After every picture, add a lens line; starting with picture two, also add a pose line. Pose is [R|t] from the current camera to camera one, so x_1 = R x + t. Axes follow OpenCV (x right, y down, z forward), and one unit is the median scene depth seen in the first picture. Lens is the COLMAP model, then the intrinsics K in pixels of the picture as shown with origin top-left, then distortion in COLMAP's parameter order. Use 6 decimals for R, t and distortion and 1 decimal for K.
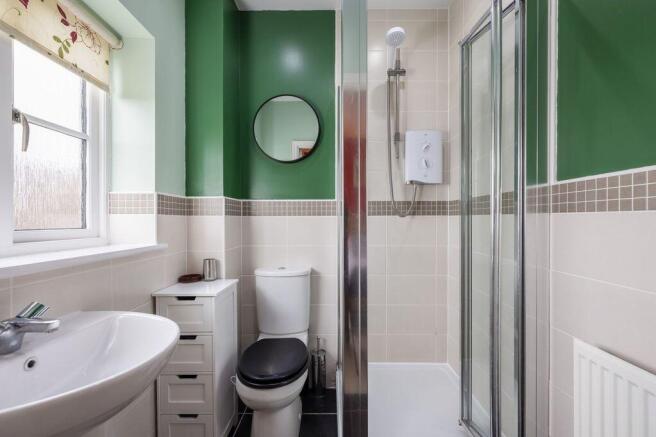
lens RADIAL K [[276.2, 0, 329.4], [0, 276.2, 220.6], [0, 0, 1]] dist [0.012878, 0.000138]
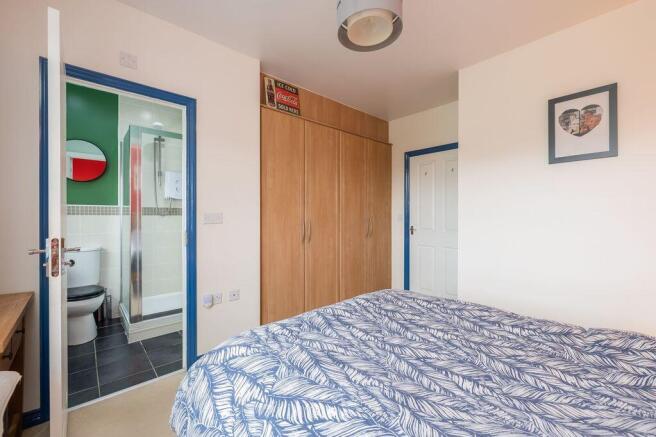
lens RADIAL K [[276.2, 0, 328.4], [0, 276.2, 217.3], [0, 0, 1]] dist [0.012878, 0.000138]
pose [[0.727630, -0.001939, 0.685967, -0.216068], [0.001862, 0.999998, 0.000852, -0.004368], [-0.685967, 0.000657, 0.727632, -1.155018]]
